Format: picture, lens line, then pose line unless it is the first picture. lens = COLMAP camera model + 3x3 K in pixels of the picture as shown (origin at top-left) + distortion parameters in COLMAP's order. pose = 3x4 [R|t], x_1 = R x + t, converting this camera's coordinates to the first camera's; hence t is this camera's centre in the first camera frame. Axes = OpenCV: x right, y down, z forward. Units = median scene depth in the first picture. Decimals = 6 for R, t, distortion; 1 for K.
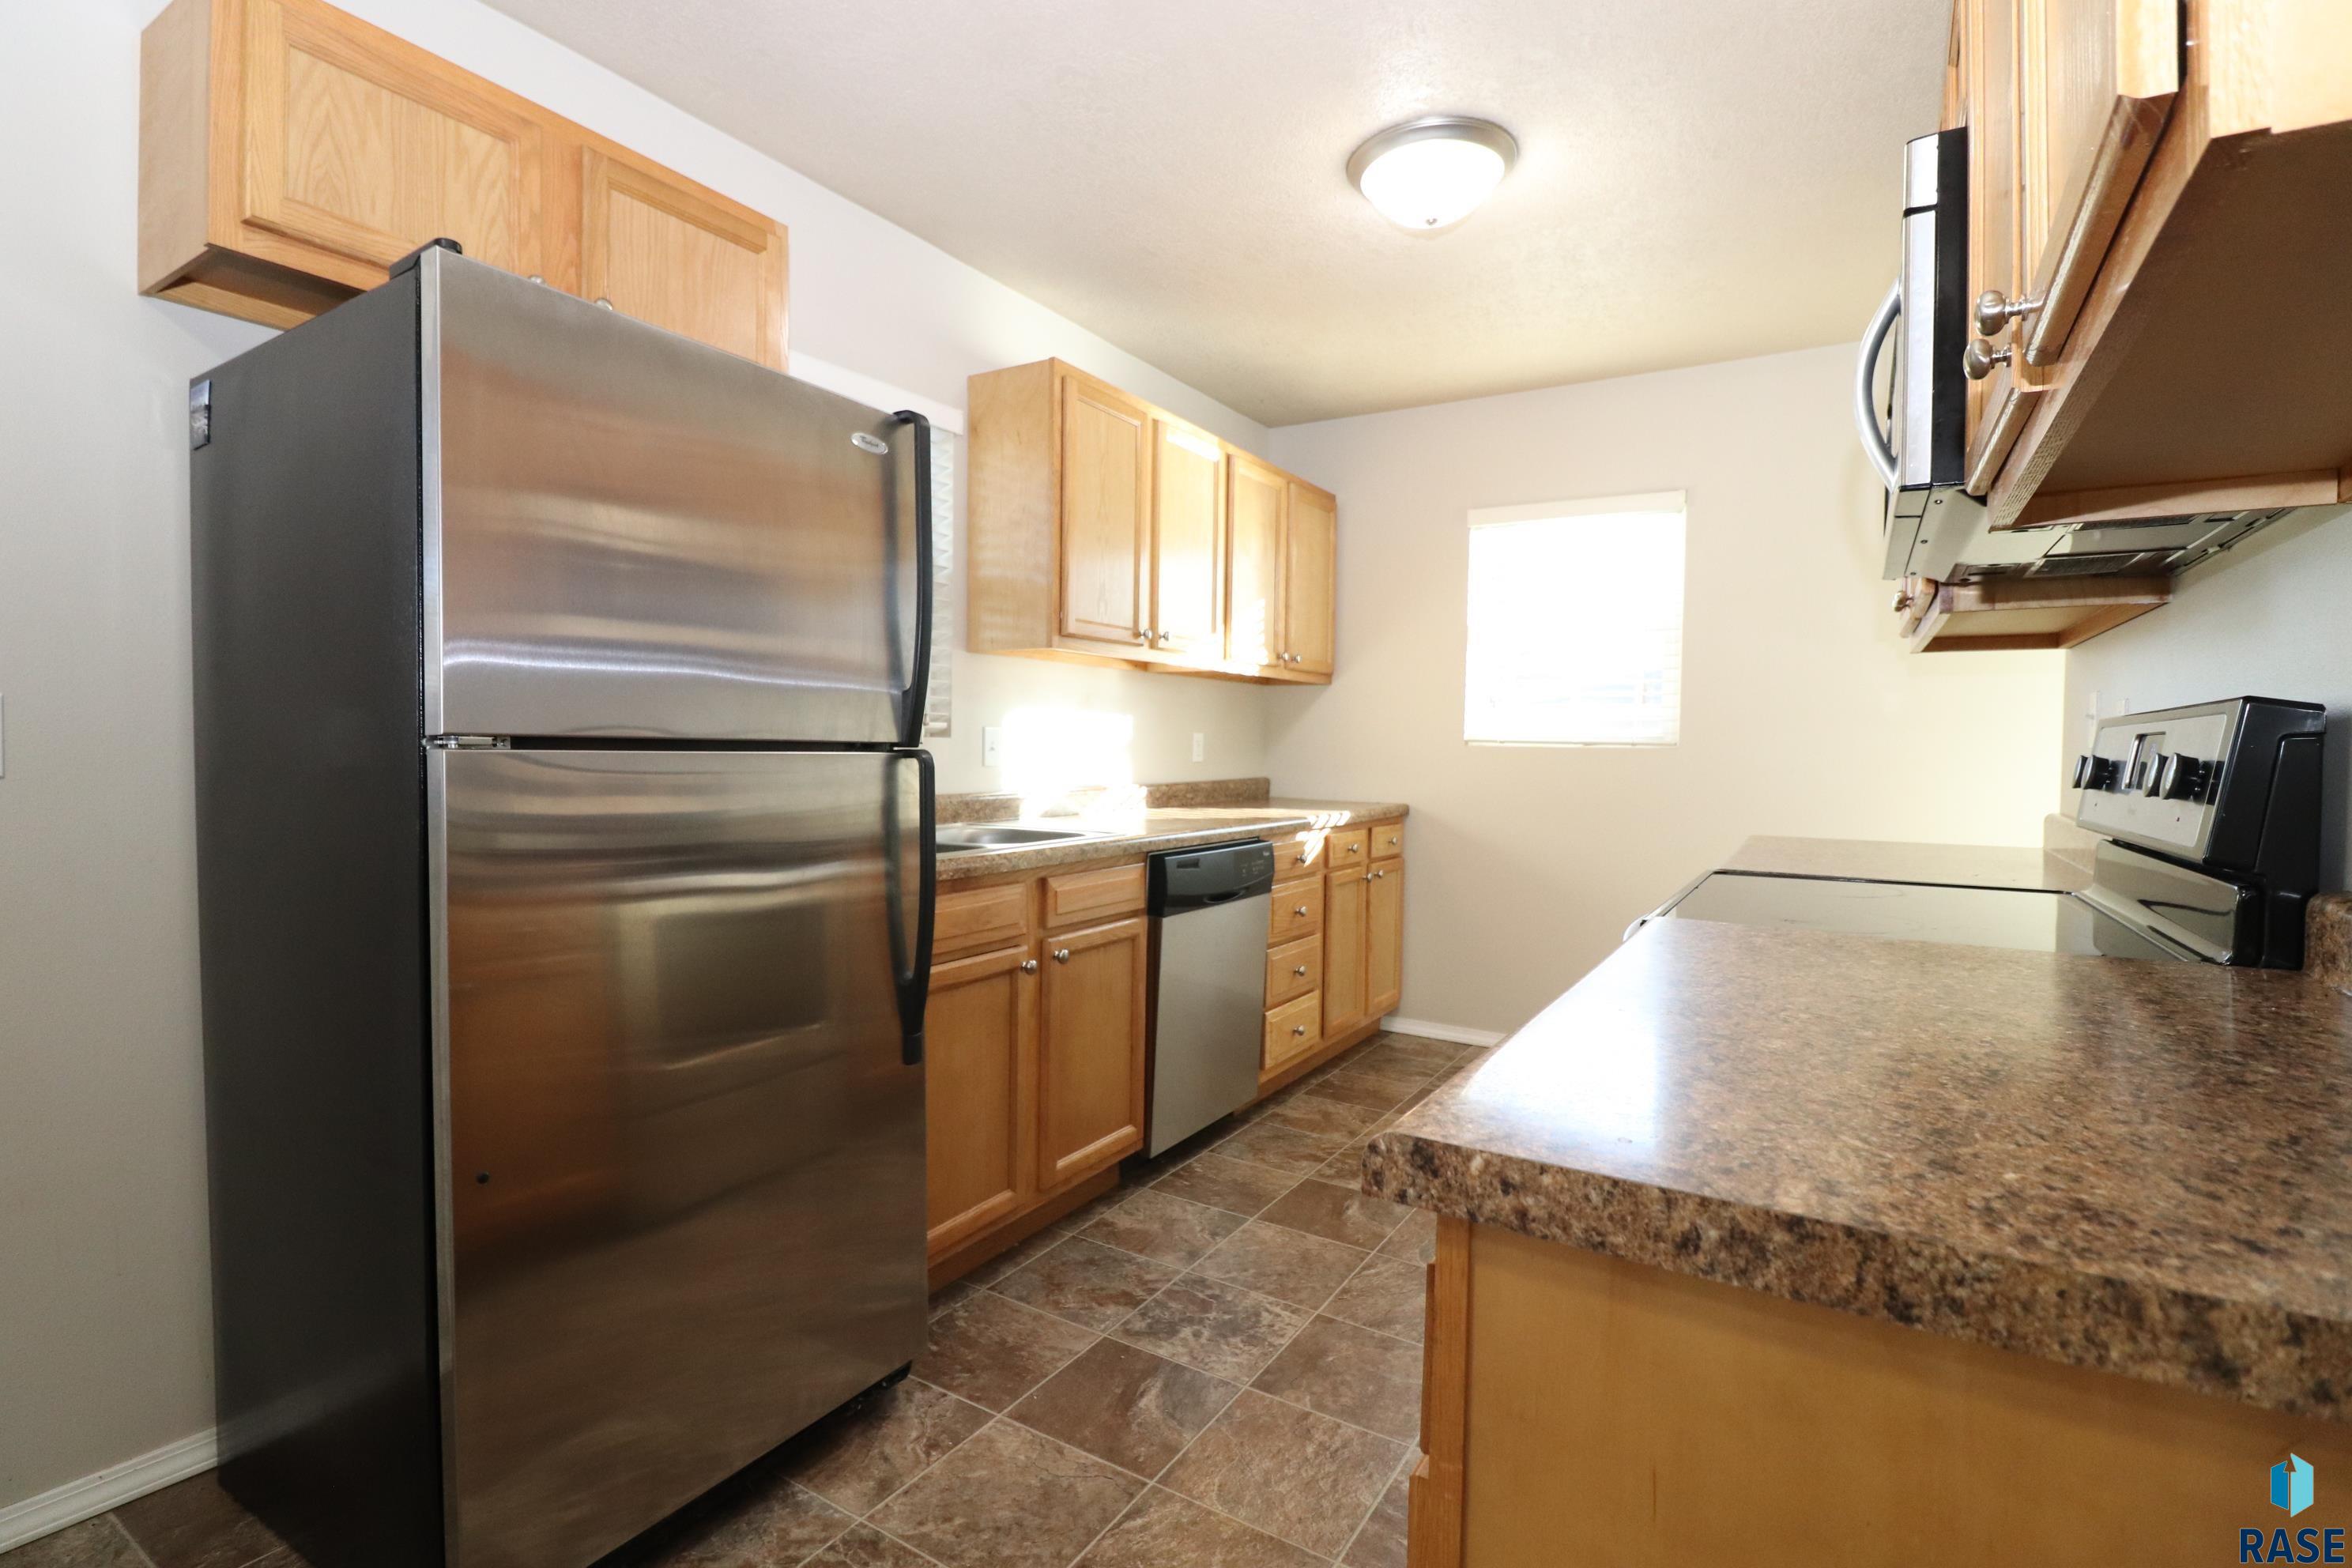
lens RADIAL K [[1099.4, 0, 1179.8], [0, 1099.4, 772.3], [0, 0, 1]] dist [-0.009282, -0.007827]
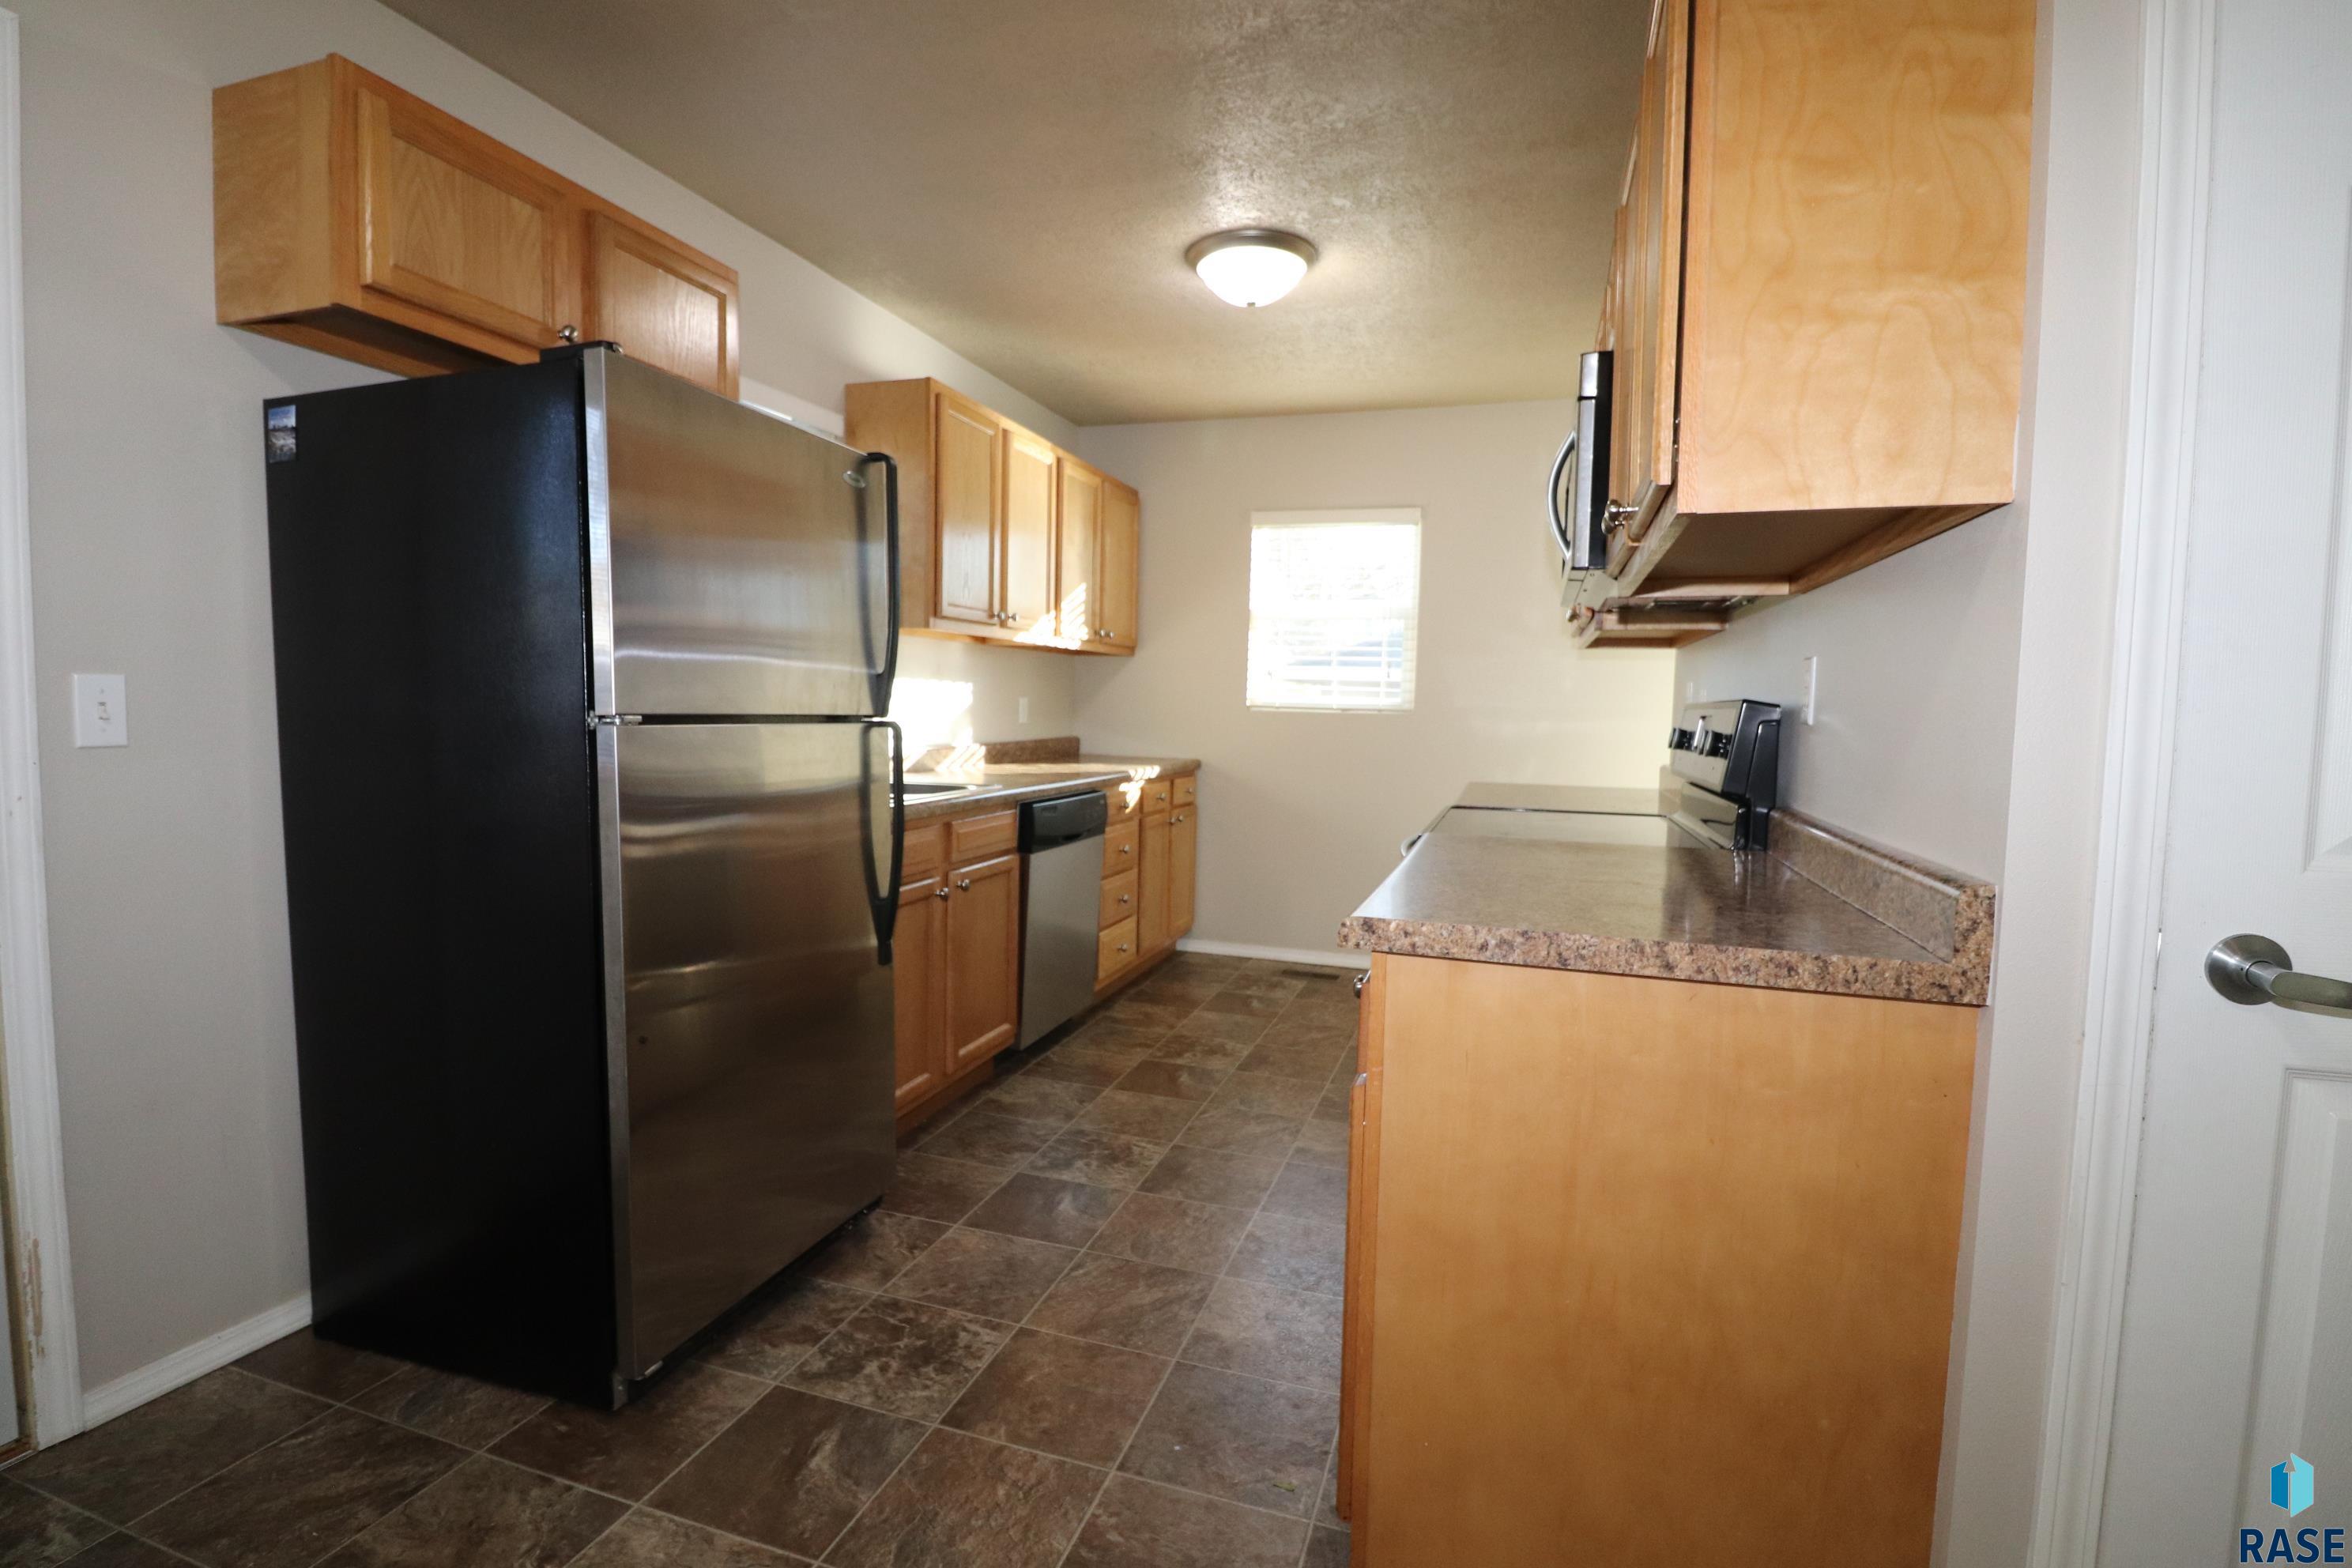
lens RADIAL K [[1099.4, 0, 1187.9], [0, 1099.4, 776.8], [0, 0, 1]] dist [-0.009282, -0.007827]
pose [[0.969863, -0.009407, 0.243471, -0.209177], [-0.001745, 0.998961, 0.045549, -0.013667], [-0.243646, -0.044601, 0.968838, -0.323745]]
